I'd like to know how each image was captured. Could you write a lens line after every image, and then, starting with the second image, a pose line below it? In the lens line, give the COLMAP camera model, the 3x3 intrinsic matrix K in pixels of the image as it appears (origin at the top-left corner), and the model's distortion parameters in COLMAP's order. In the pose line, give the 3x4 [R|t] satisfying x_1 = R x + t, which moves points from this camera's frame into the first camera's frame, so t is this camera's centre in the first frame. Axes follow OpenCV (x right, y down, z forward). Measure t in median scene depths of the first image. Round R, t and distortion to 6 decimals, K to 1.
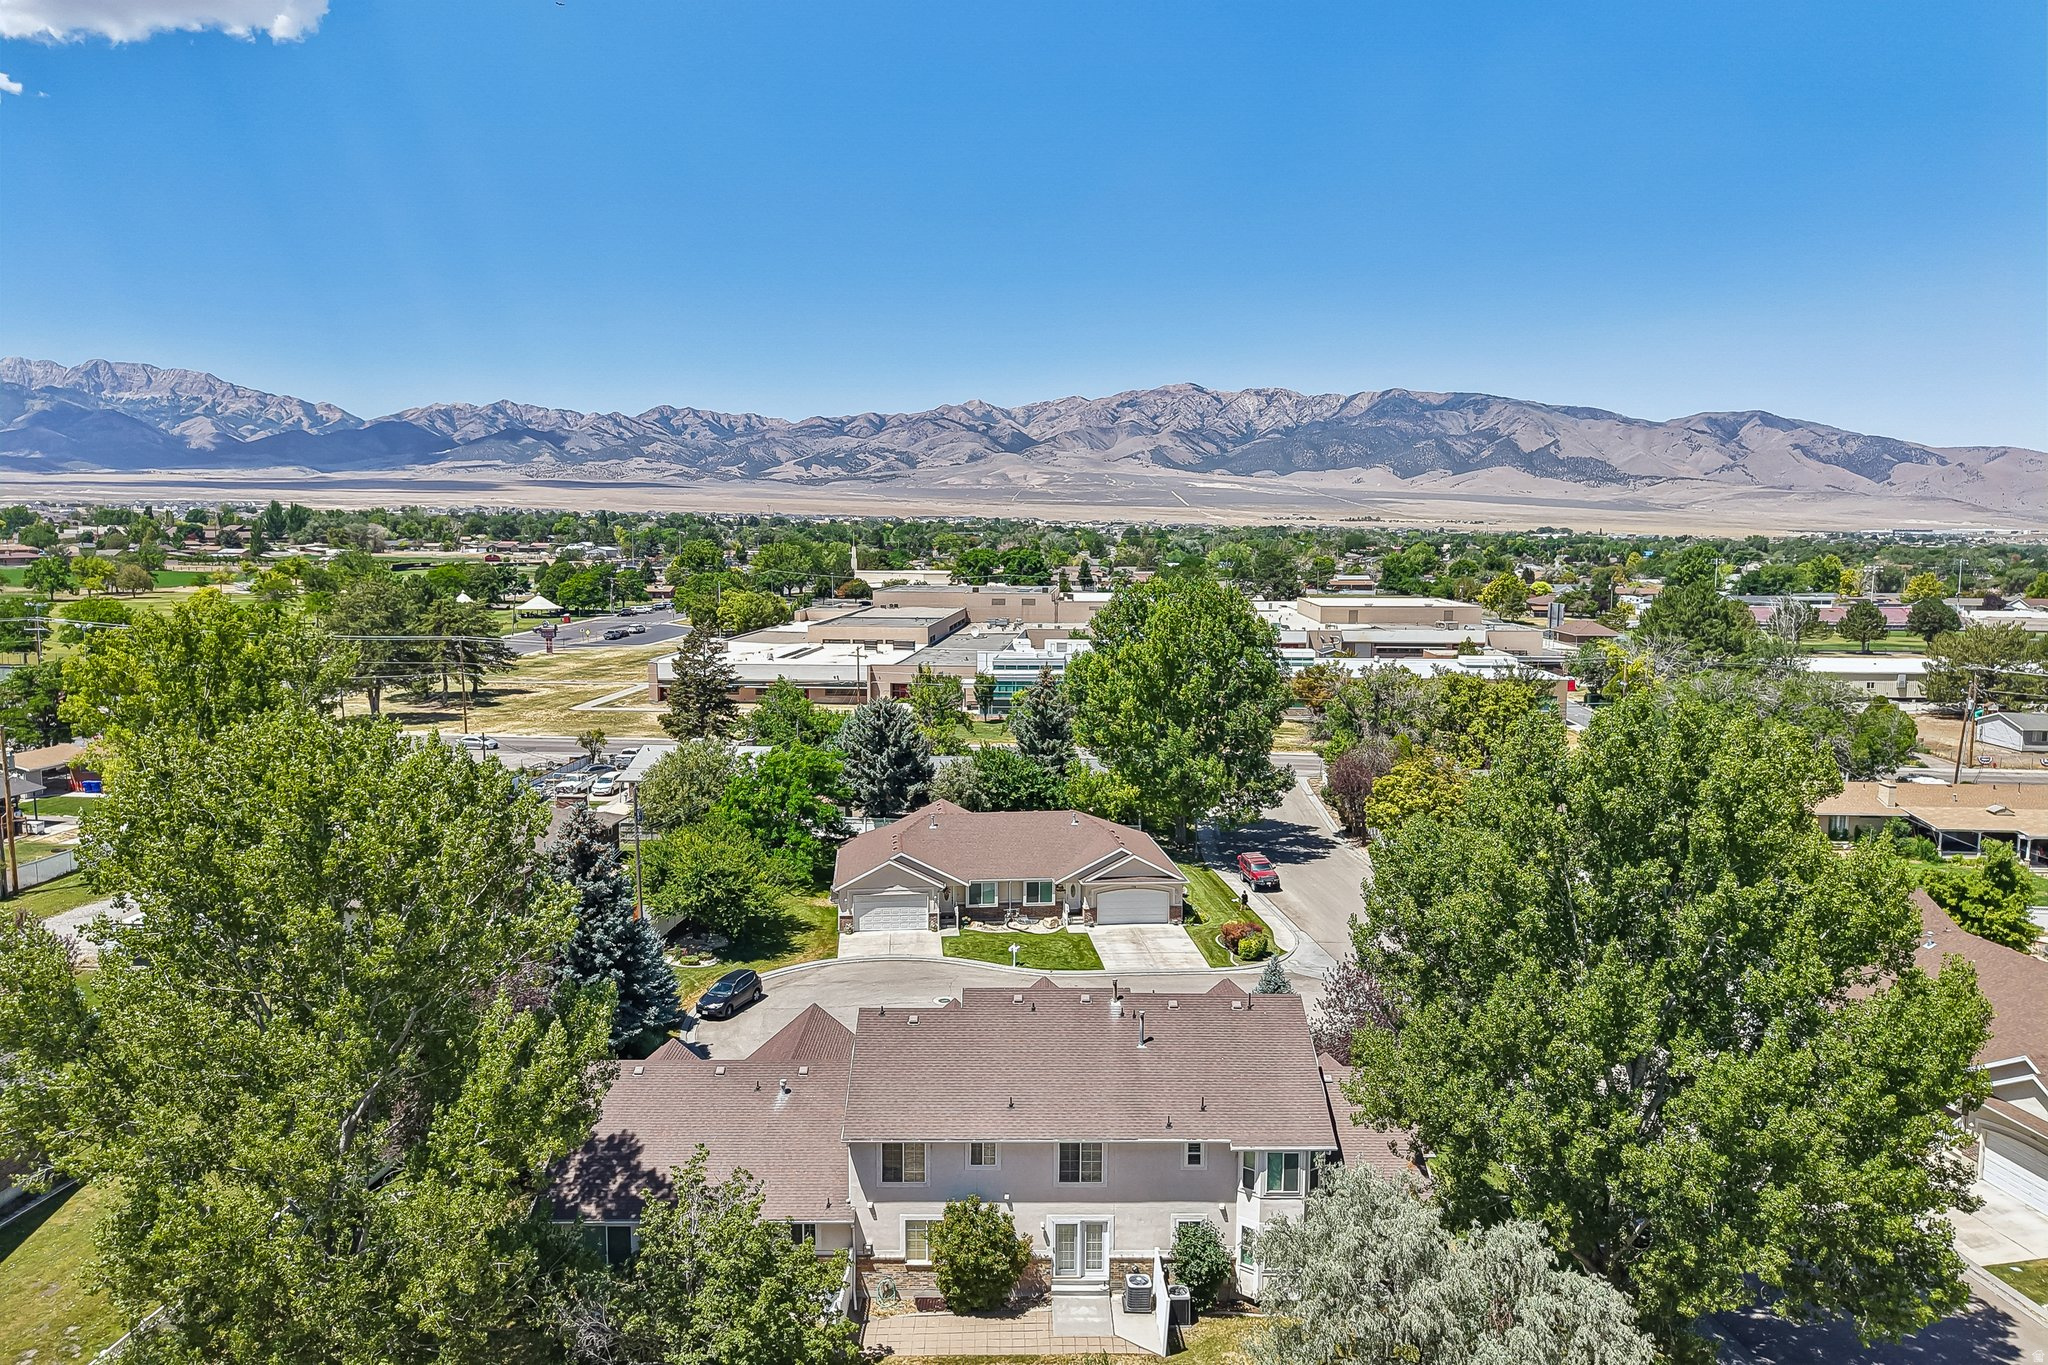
lens RADIAL K [[1368.8, 0, 1014.9], [0, 1368.8, 682.5], [0, 0, 1]] dist [-0.048465, 0.022271]
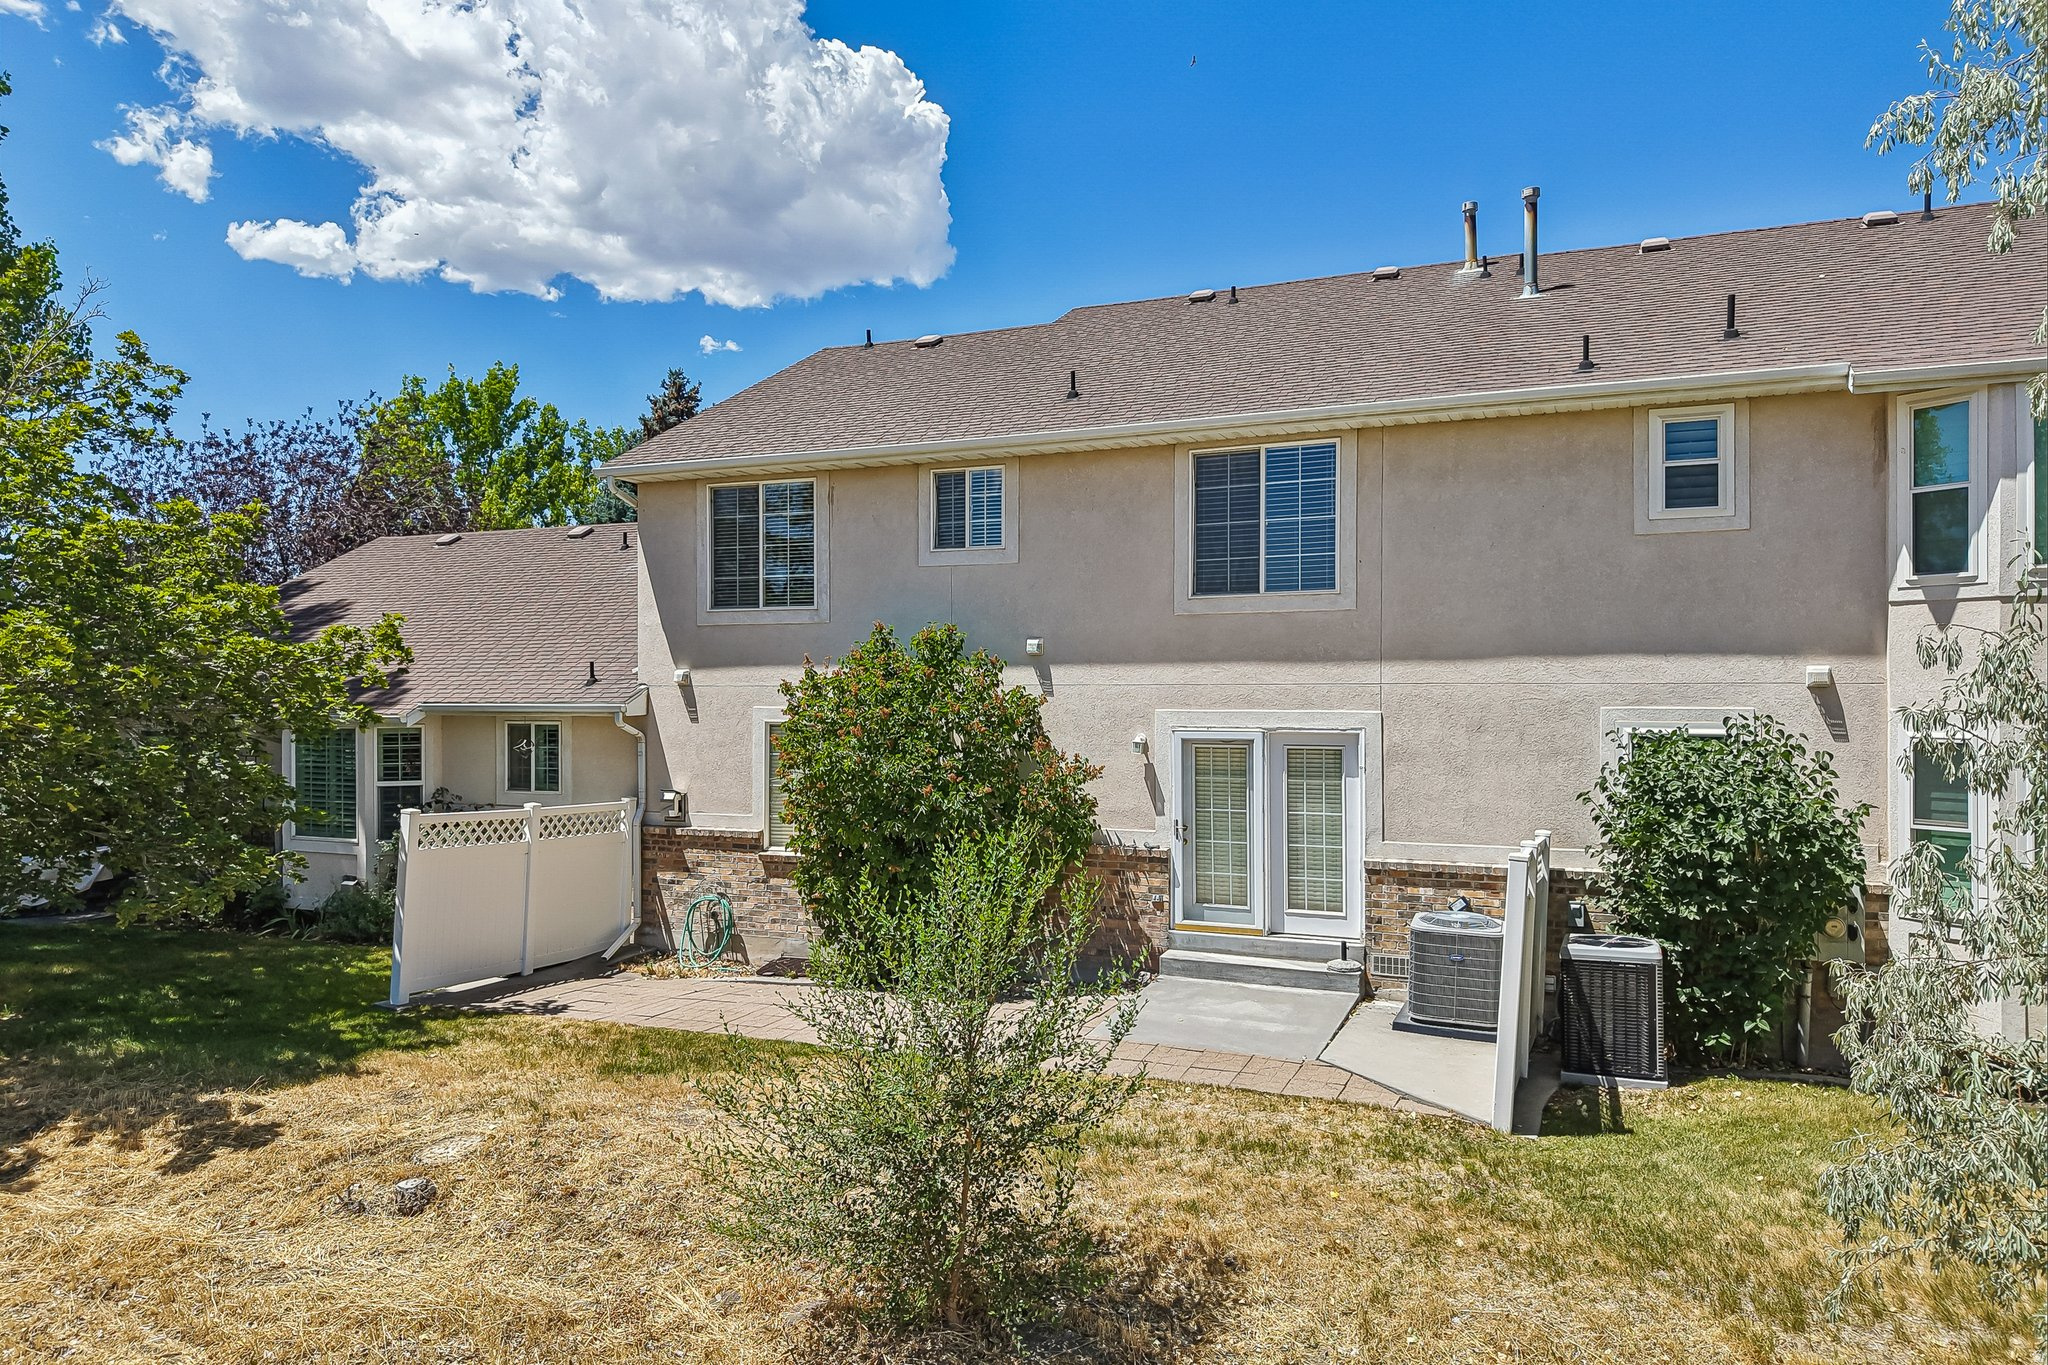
lens RADIAL K [[1357.8, 0, 1028.0], [0, 1357.8, 684.5], [0, 0, 1]] dist [0.005748, -0.004635]
pose [[0.919256, -0.003844, -0.393642, 0.116988], [-0.032990, 0.995683, -0.086763, 0.414489], [0.392276, 0.092743, 0.915160, 0.710104]]
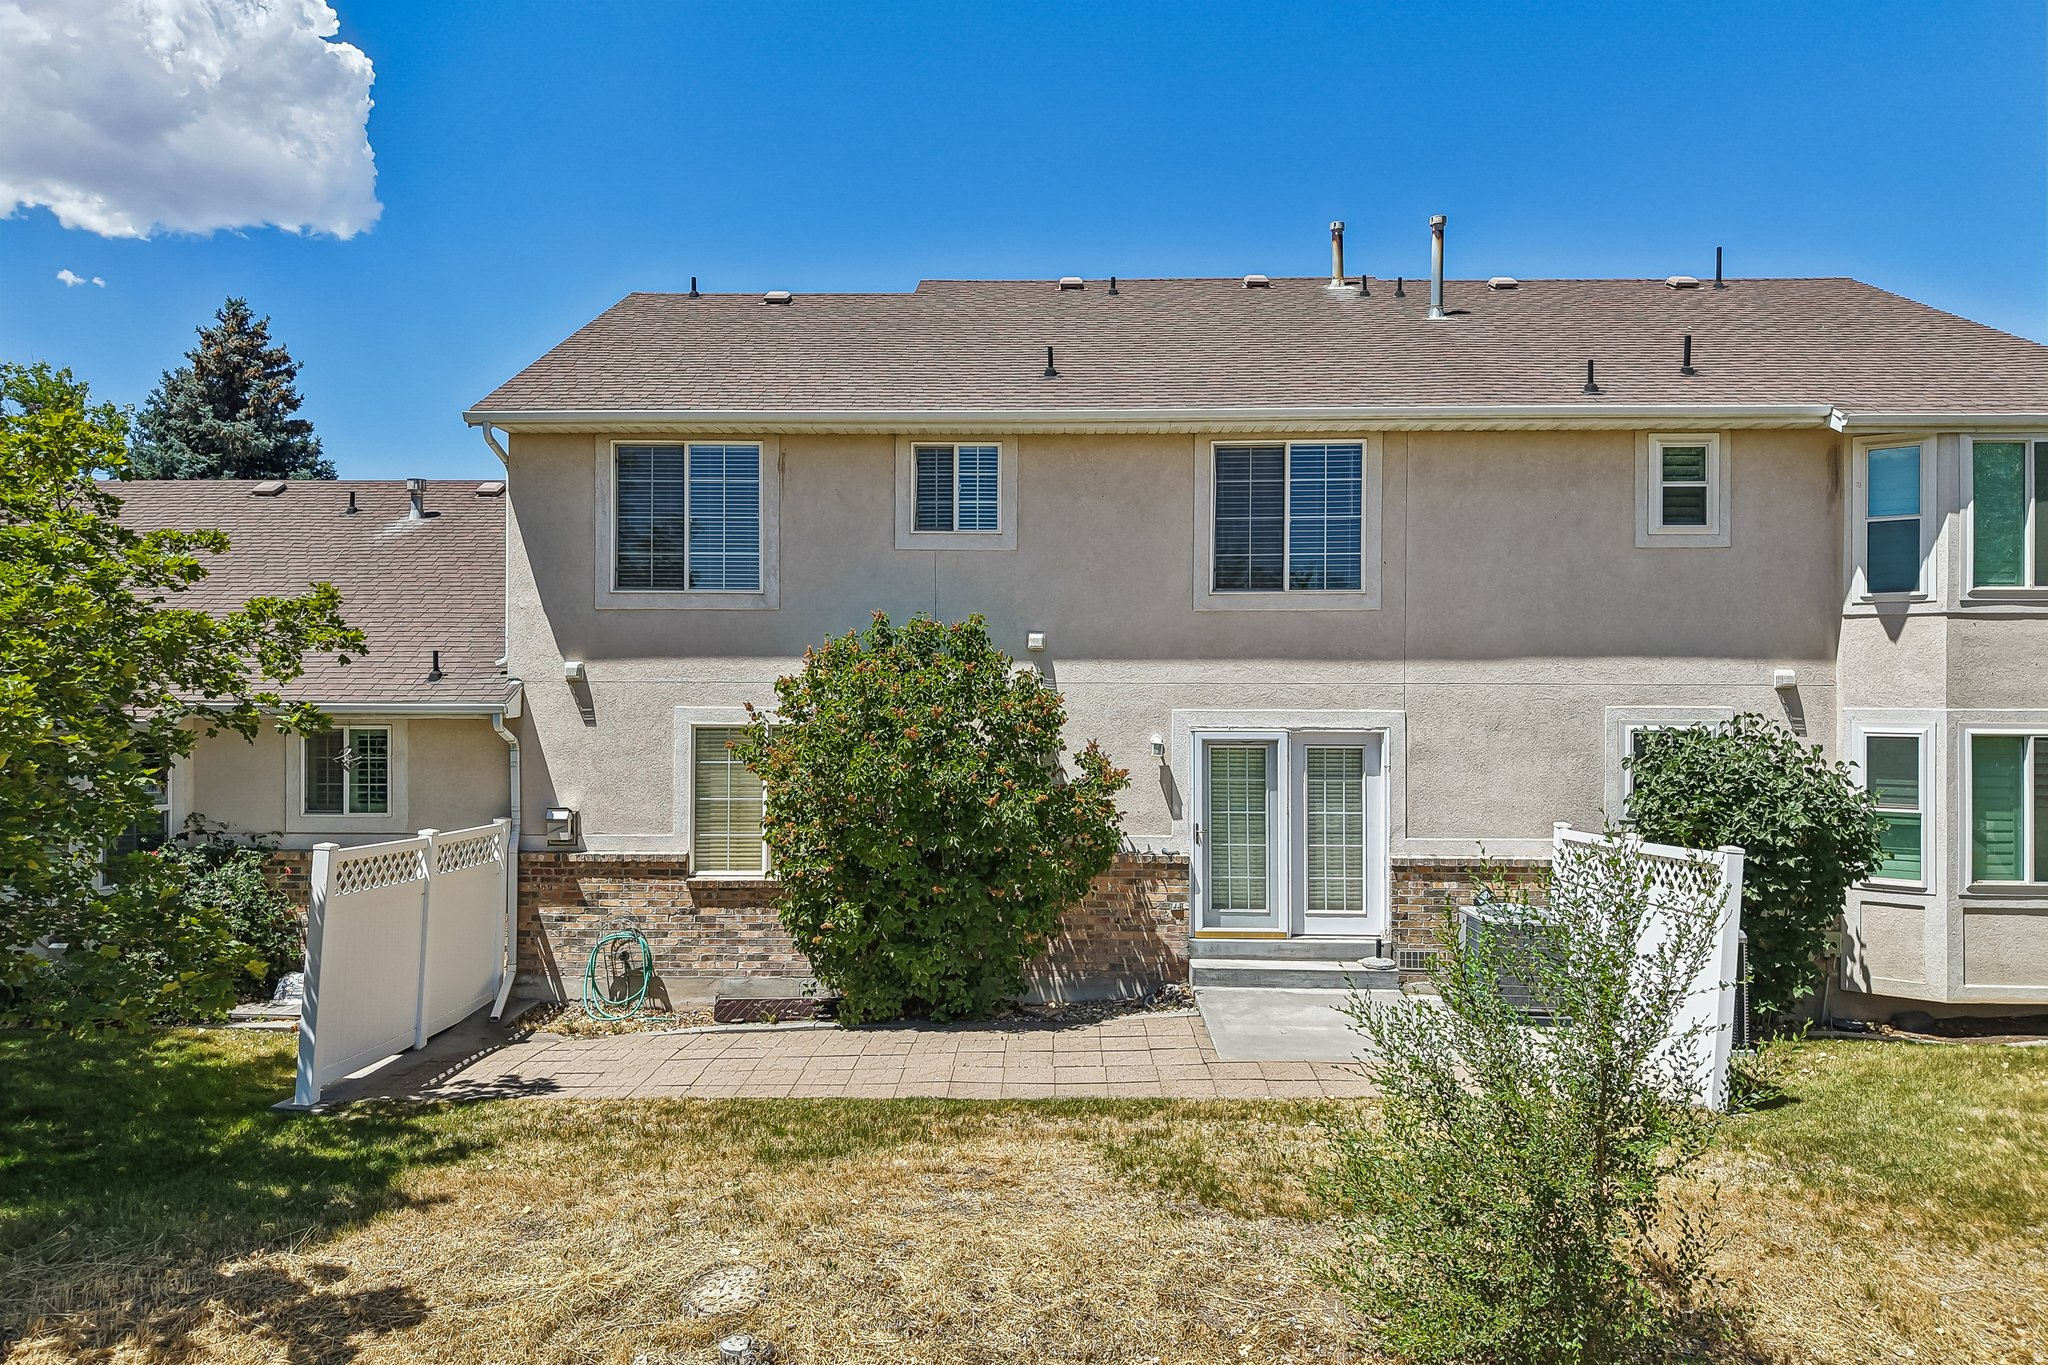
lens RADIAL K [[1357.8, 0, 1028.0], [0, 1357.8, 684.5], [0, 0, 1]] dist [0.005748, -0.004635]
pose [[0.999668, 0.001500, -0.025714, -0.000286], [-0.003884, 0.995667, -0.092914, 0.414613], [0.025463, 0.092983, 0.995342, 0.709247]]
